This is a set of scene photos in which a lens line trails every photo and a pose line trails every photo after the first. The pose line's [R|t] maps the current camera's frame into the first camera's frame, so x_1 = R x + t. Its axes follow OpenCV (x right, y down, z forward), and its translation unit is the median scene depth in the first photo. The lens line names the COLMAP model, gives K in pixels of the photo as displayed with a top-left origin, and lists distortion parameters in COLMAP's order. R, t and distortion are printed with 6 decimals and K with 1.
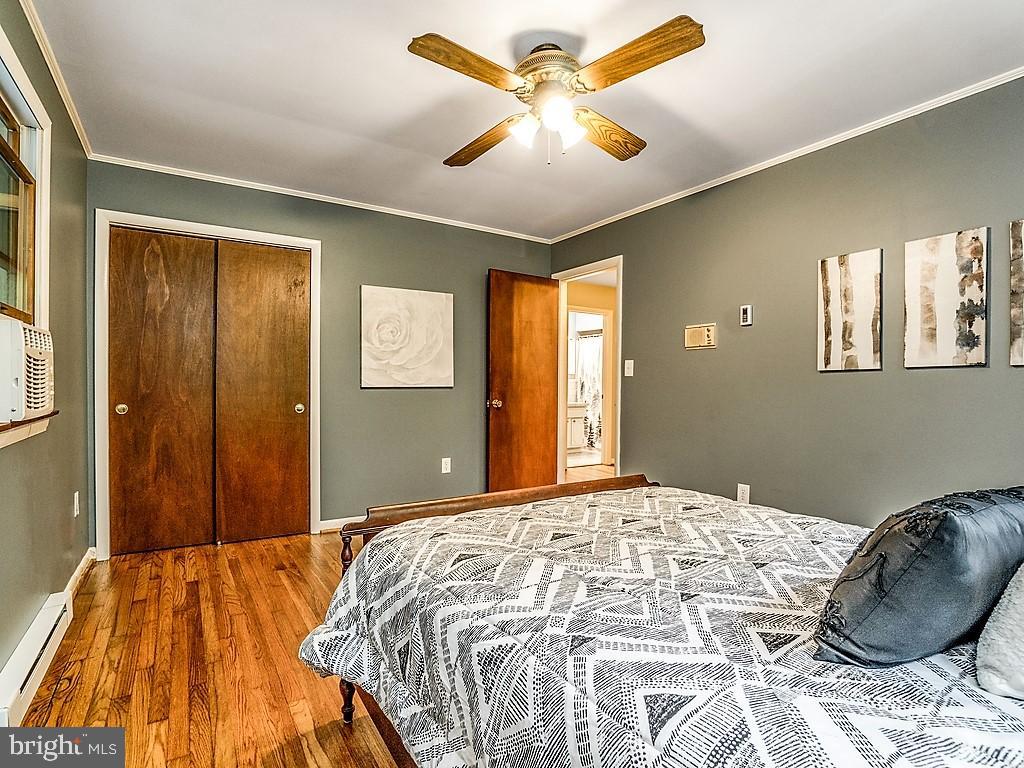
lens RADIAL K [[501.4, 0, 512.5], [0, 501.4, 385.1], [0, 0, 1]] dist [-0.055735, 0.021190]
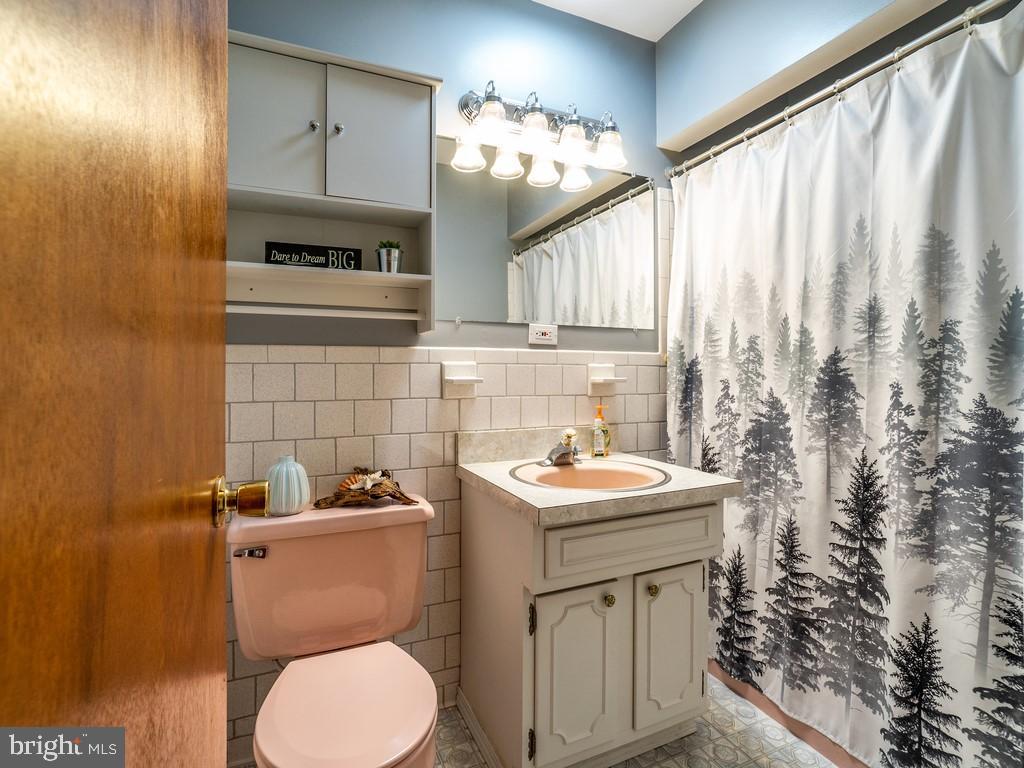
lens RADIAL K [[501.4, 0, 512.3], [0, 501.4, 380.7], [0, 0, 1]] dist [-0.055735, 0.021190]
pose [[0.988188, -0.004577, -0.153175, 0.095786], [0.004493, 0.999990, -0.000894, 0.001617], [0.153178, 0.000195, 0.988199, 0.779101]]
